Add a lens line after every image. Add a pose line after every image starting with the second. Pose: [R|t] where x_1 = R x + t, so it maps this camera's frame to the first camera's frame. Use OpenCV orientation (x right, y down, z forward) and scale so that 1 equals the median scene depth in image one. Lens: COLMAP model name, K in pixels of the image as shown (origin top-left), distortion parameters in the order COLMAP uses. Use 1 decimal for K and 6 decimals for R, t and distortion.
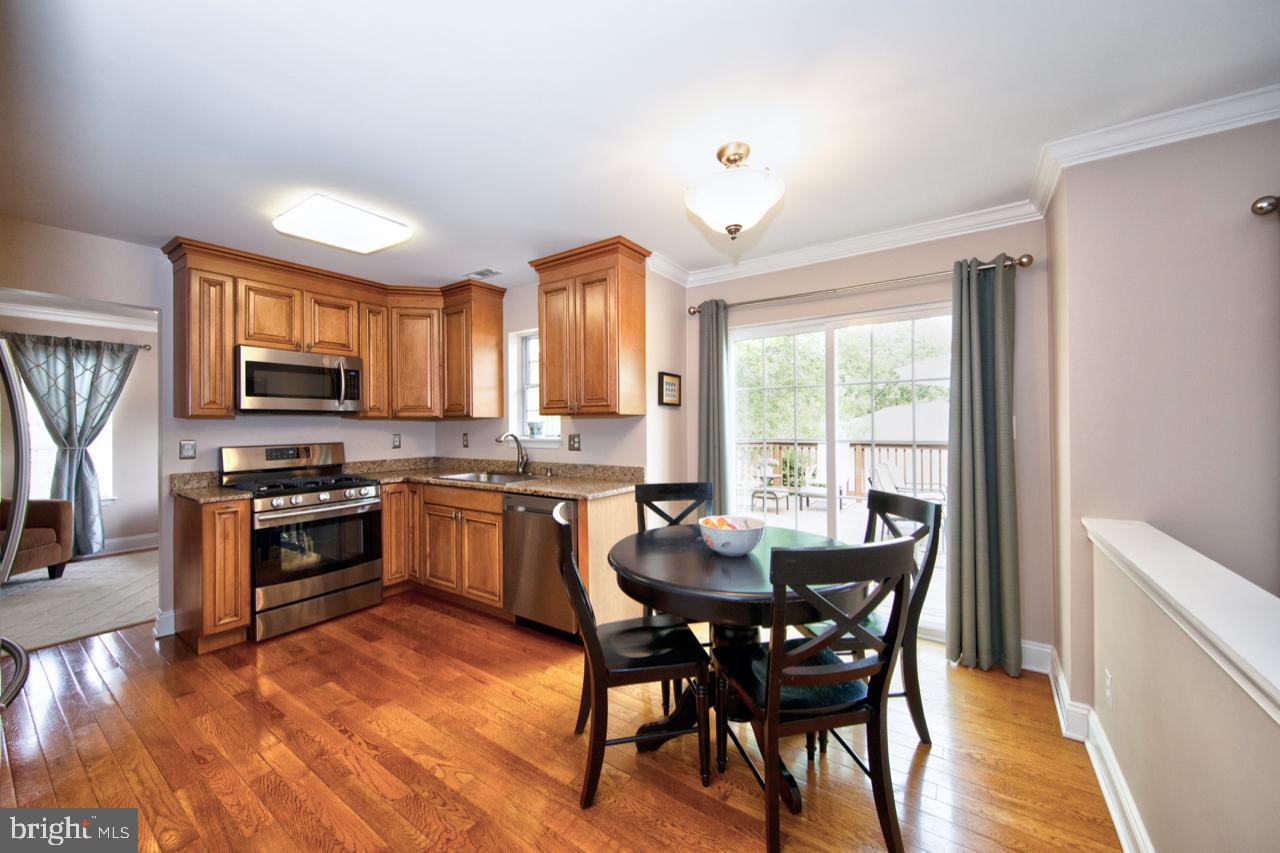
lens RADIAL K [[475.4, 0, 638.8], [0, 475.4, 424.0], [0, 0, 1]] dist [0.003967, -0.002400]
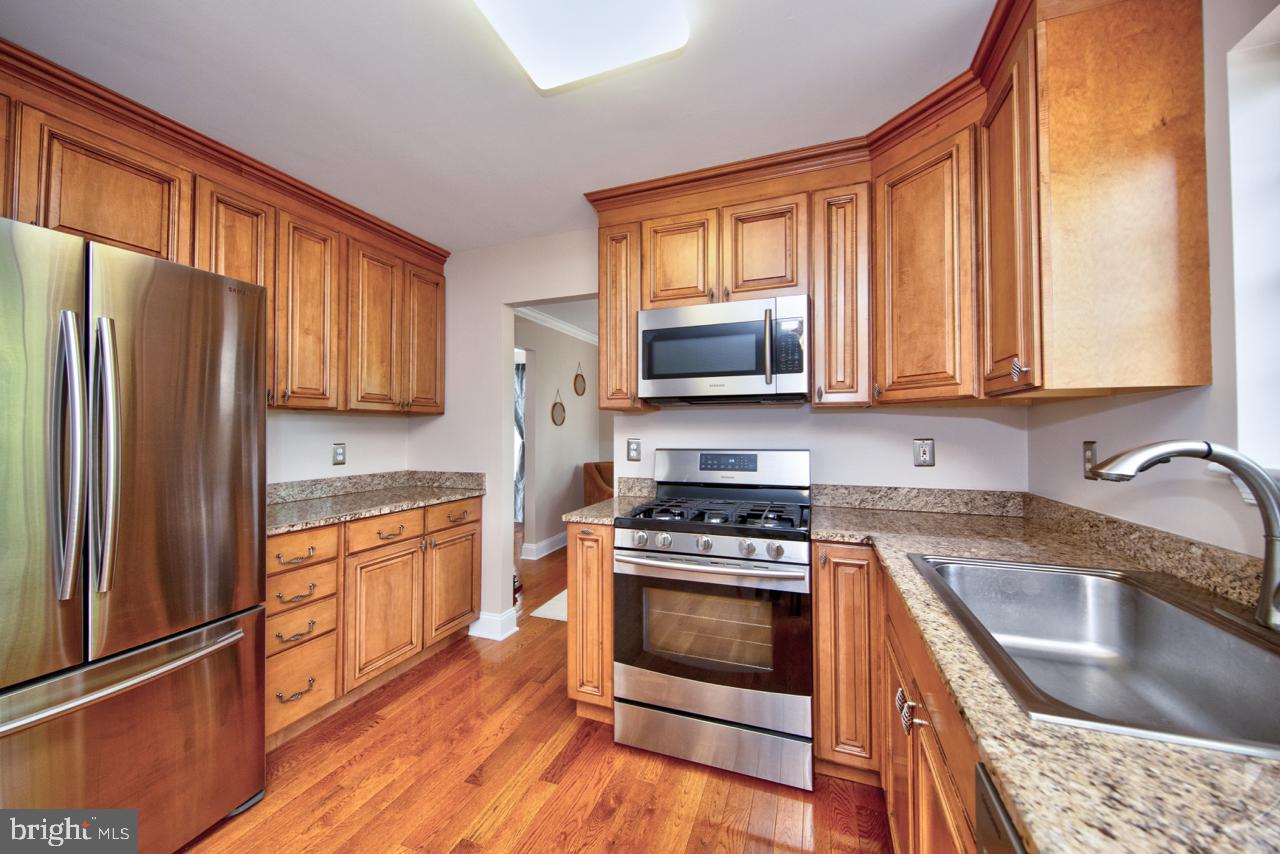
lens RADIAL K [[475.4, 0, 632.0], [0, 475.4, 421.1], [0, 0, 1]] dist [0.003967, -0.002400]
pose [[0.233477, -0.011260, -0.972297, -0.117611], [-0.001048, 0.999929, -0.011831, 0.011807], [0.972362, 0.003782, 0.233449, 0.725785]]
